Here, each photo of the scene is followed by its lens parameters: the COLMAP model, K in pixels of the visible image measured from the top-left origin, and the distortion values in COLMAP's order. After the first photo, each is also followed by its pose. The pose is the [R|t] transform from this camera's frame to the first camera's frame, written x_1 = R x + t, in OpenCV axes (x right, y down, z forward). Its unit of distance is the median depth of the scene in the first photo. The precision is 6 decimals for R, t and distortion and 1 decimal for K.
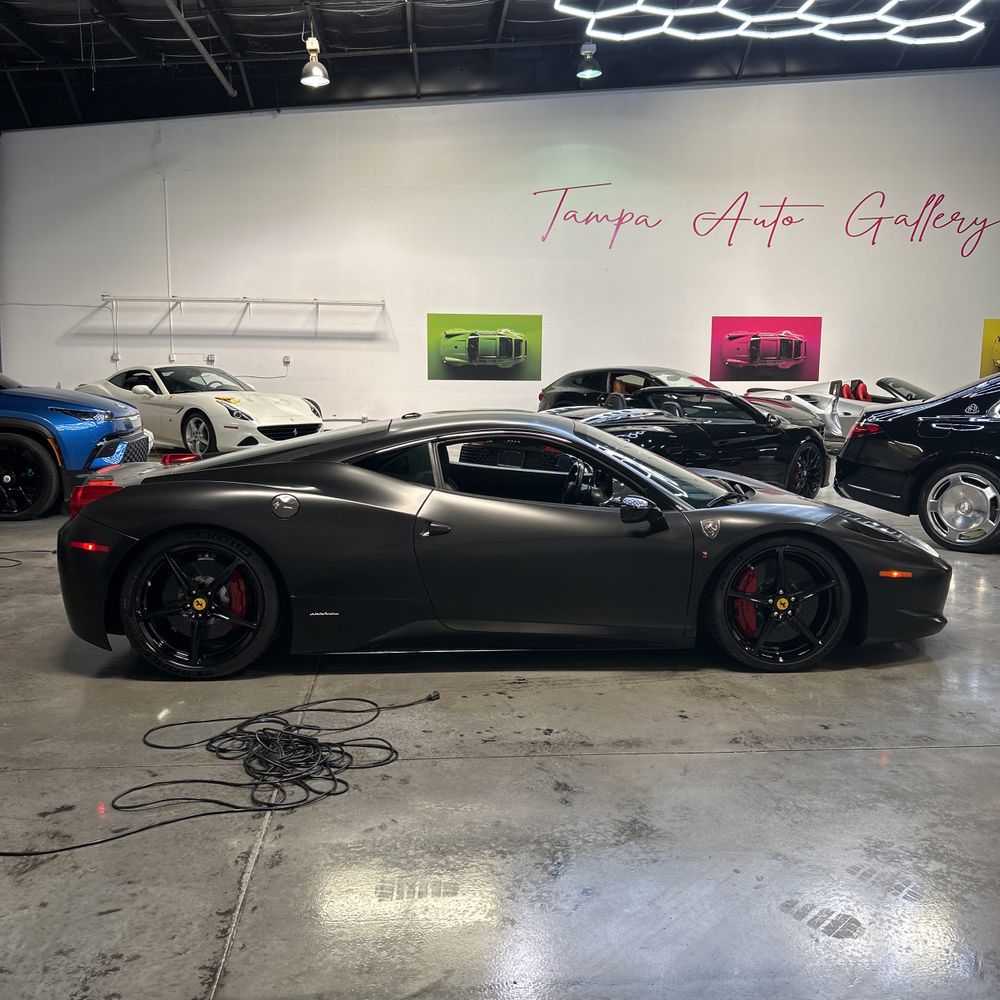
lens RADIAL K [[993.9, 0, 521.8], [0, 993.9, 531.6], [0, 0, 1]] dist [0.102611, -0.226621]
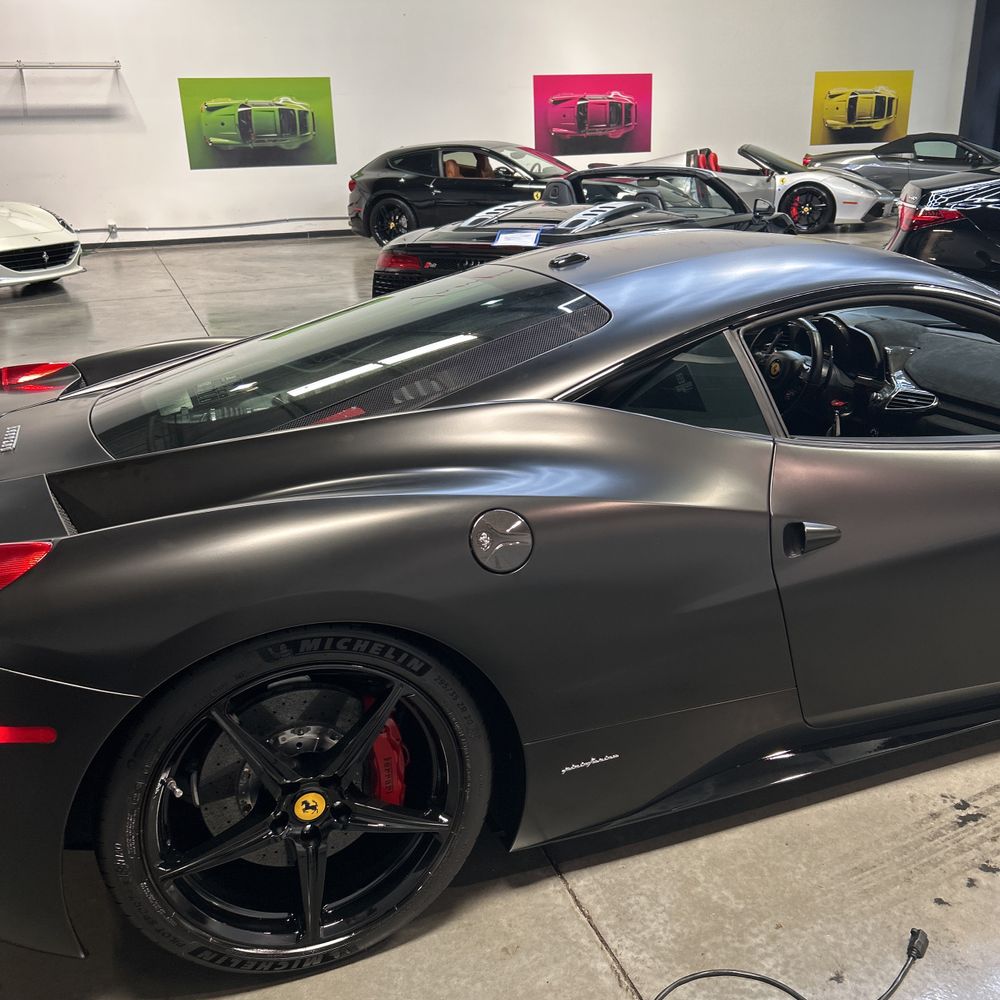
lens RADIAL K [[1015.4, 0, 516.6], [0, 1015.4, 499.4], [0, 0, 1]] dist [0.049523, -0.060366]
pose [[0.961318, -0.125884, 0.244992, -0.077758], [0.081675, 0.979728, 0.182928, -0.027286], [-0.263053, -0.155842, 0.952111, 0.145746]]
